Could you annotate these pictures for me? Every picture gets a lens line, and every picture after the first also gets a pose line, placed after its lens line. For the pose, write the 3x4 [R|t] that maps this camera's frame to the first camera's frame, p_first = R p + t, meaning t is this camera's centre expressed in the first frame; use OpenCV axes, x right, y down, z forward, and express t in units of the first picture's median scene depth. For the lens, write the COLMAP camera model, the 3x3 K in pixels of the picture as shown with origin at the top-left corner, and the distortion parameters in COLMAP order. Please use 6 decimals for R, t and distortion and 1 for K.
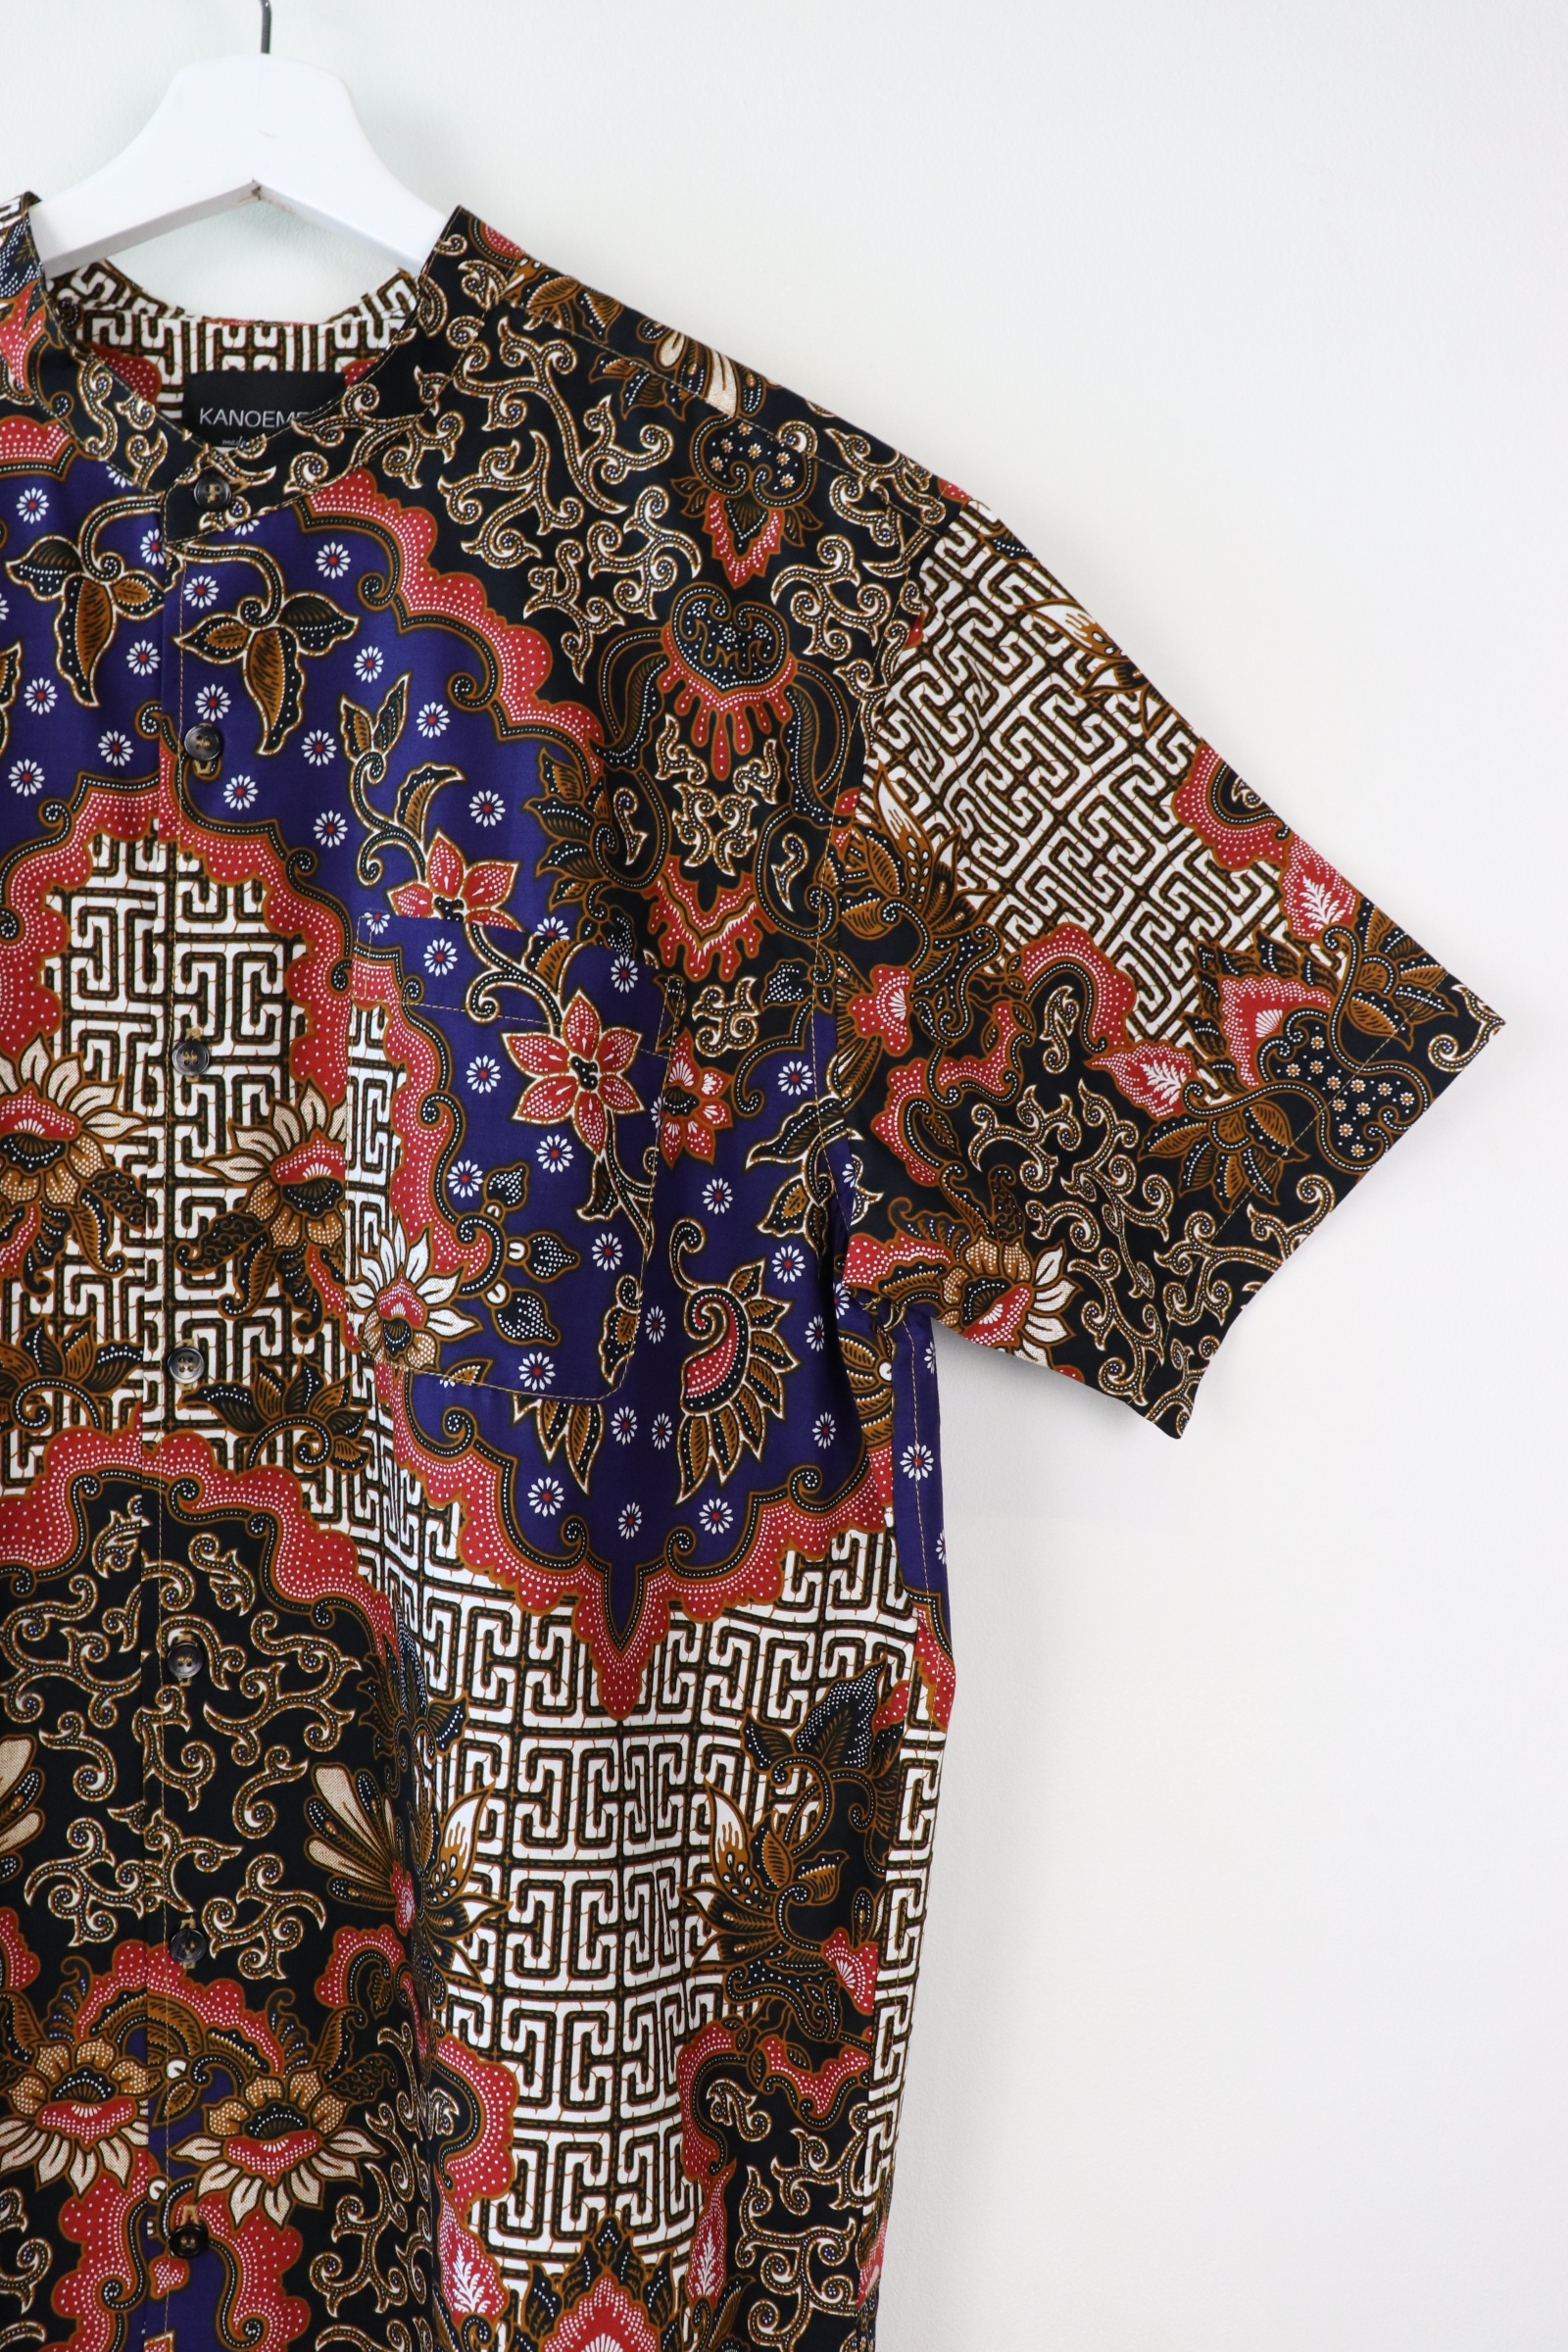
lens RADIAL K [[1882.0, 0, 777.1], [0, 1882.0, 1158.5], [0, 0, 1]] dist [-0.184905, 0.147835]
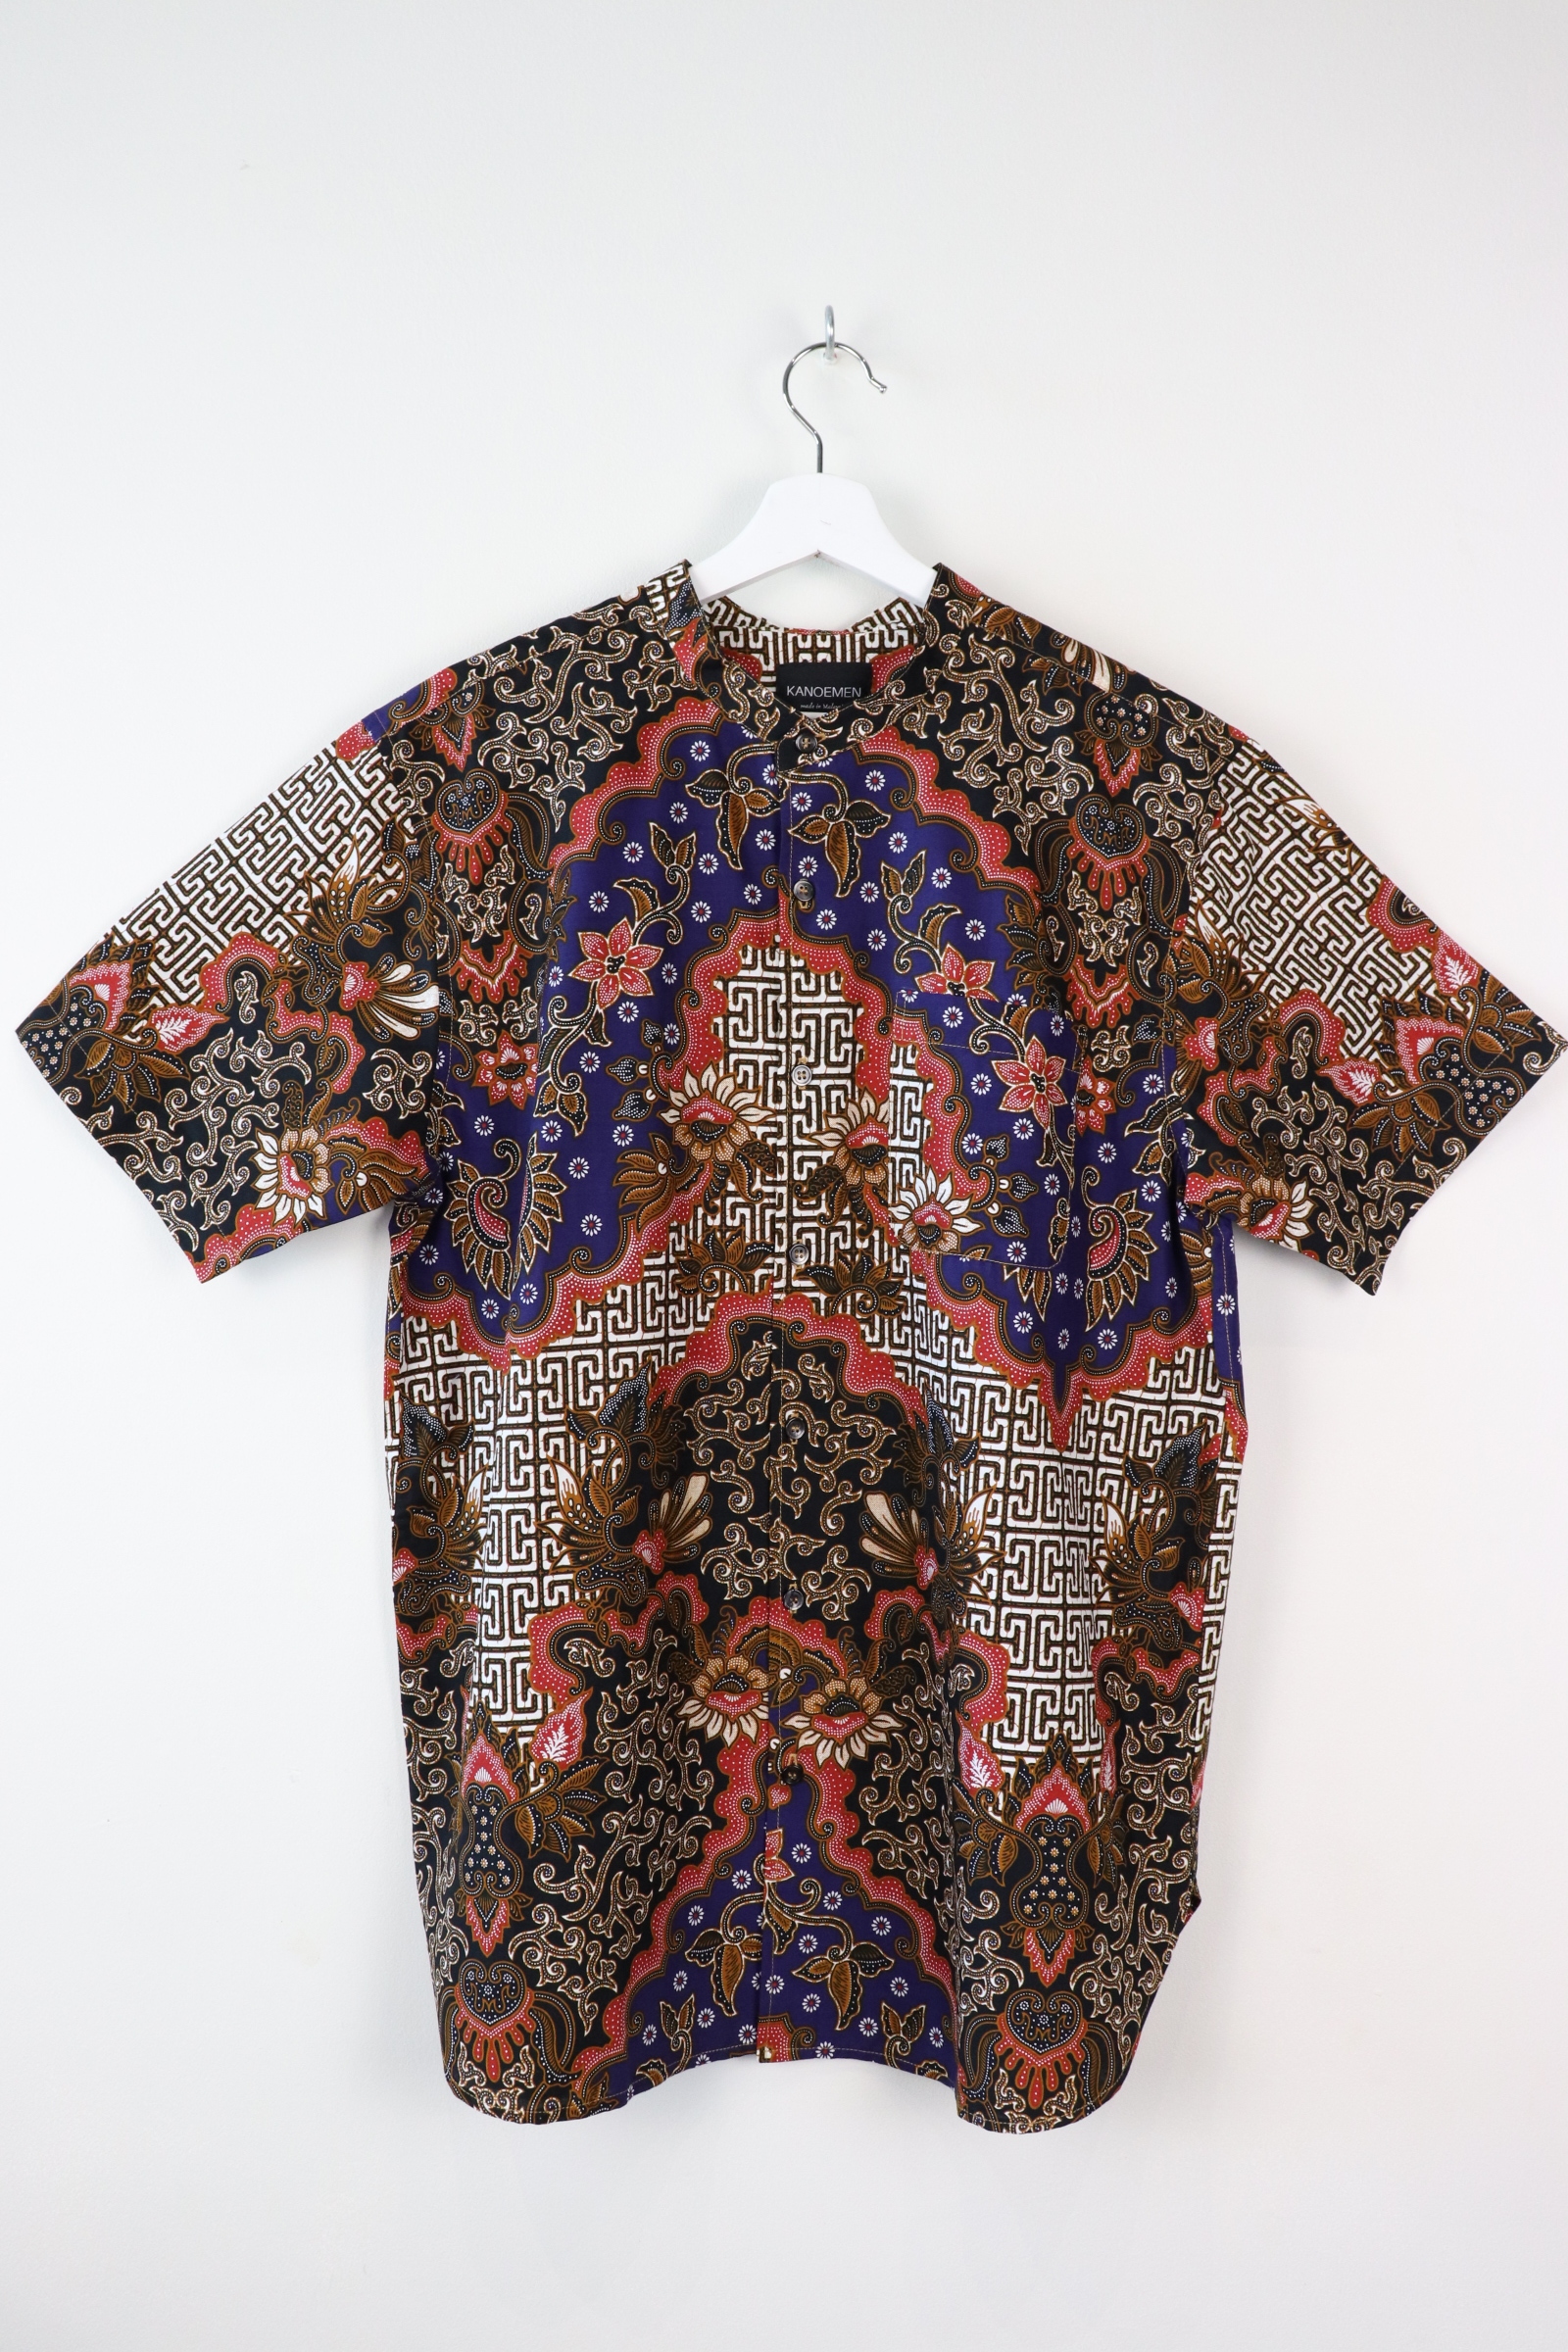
lens RADIAL K [[1882.0, 0, 777.1], [0, 1882.0, 1158.5], [0, 0, 1]] dist [-0.184905, 0.147835]
pose [[0.997724, -0.009019, -0.066824, -0.221100], [0.009875, 0.999873, 0.012496, 0.000810], [0.066703, -0.013128, 0.997687, -0.738068]]
